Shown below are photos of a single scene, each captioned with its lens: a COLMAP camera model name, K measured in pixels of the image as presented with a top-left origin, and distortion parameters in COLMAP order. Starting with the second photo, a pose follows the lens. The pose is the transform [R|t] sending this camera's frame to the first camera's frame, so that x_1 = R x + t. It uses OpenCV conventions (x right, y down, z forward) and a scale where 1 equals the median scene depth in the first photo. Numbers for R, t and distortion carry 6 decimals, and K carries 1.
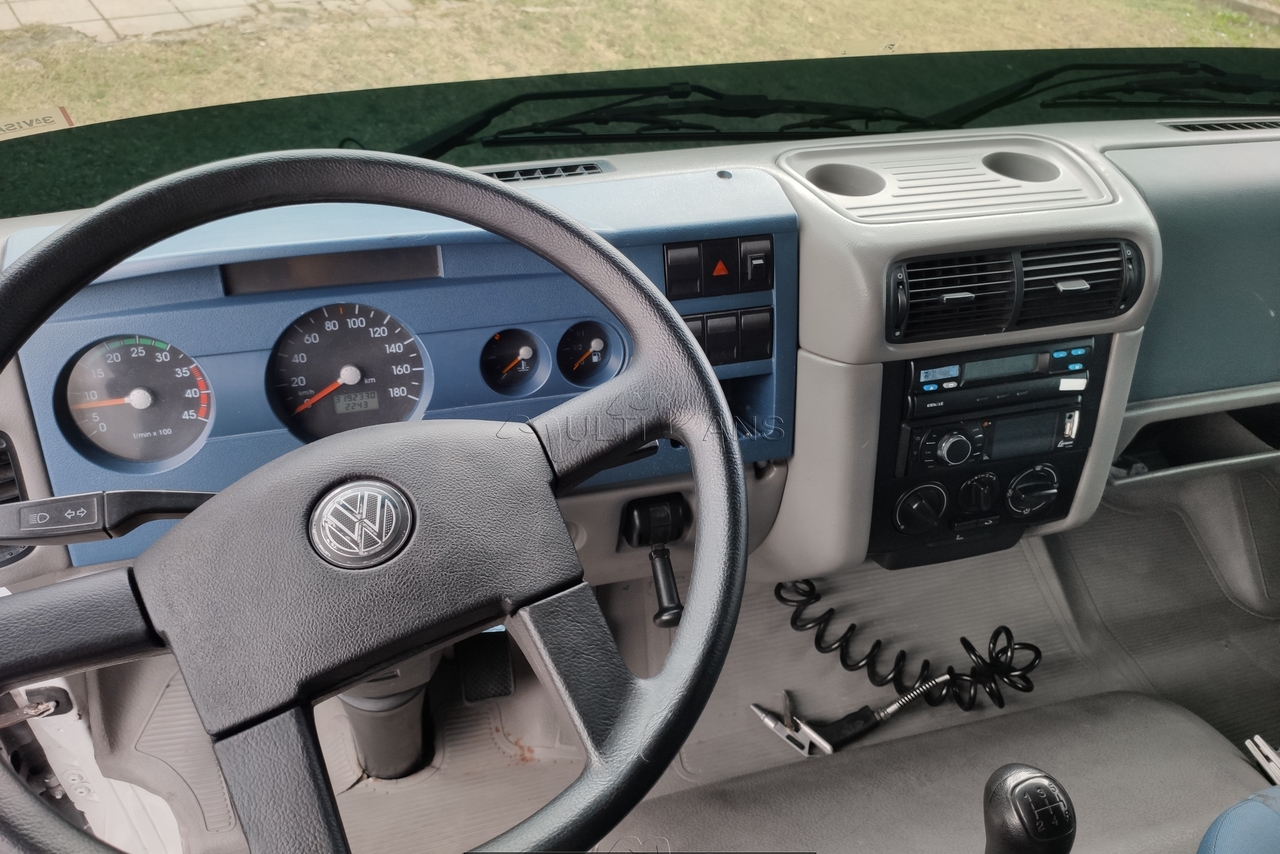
lens RADIAL K [[991.6, 0, 640.0], [0, 991.6, 427.0], [0, 0, 1]] dist [0.080883, -0.104100]
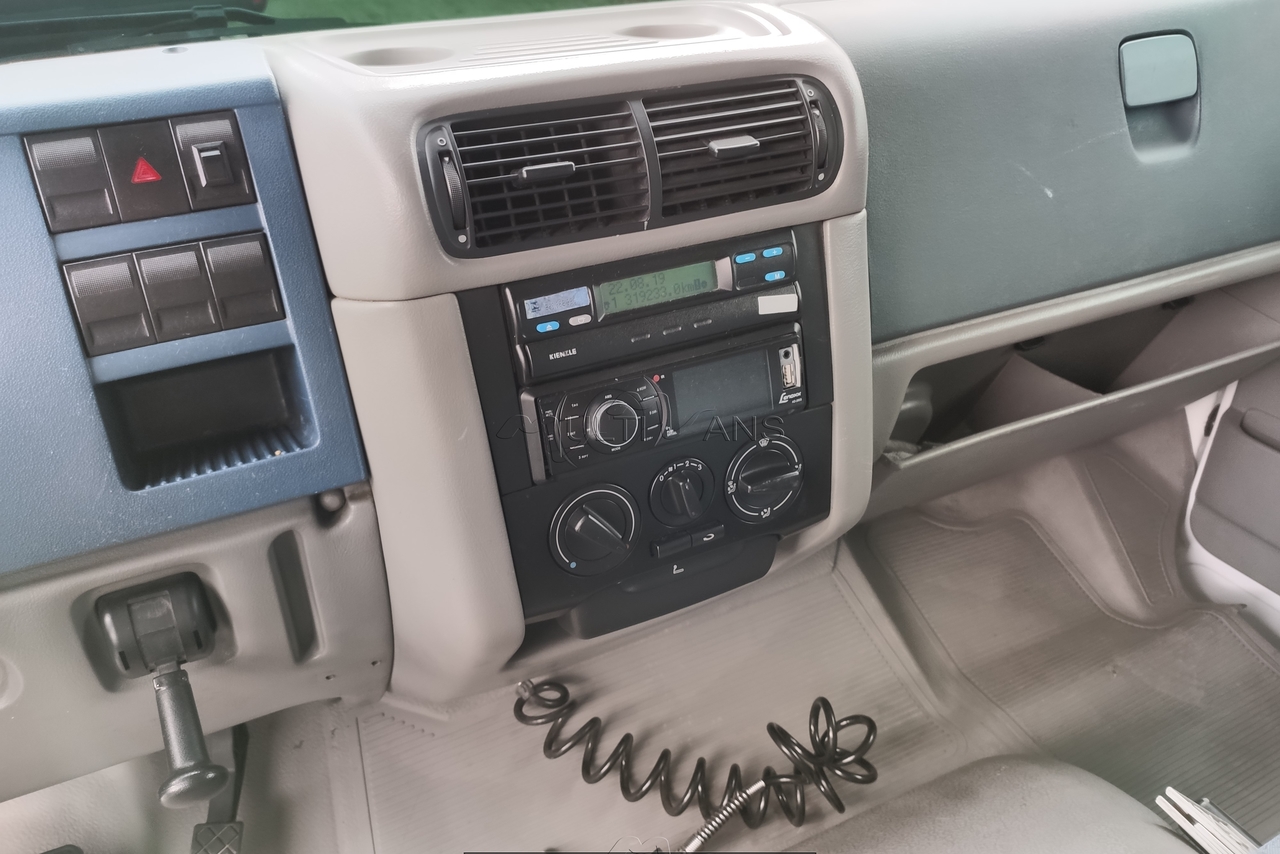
lens RADIAL K [[991.6, 0, 640.0], [0, 991.6, 427.0], [0, 0, 1]] dist [0.080883, -0.104100]
pose [[0.981458, -0.154890, 0.112909, 0.264578], [0.168552, 0.977911, -0.123615, 0.107227], [-0.091268, 0.140354, 0.985886, 0.384191]]
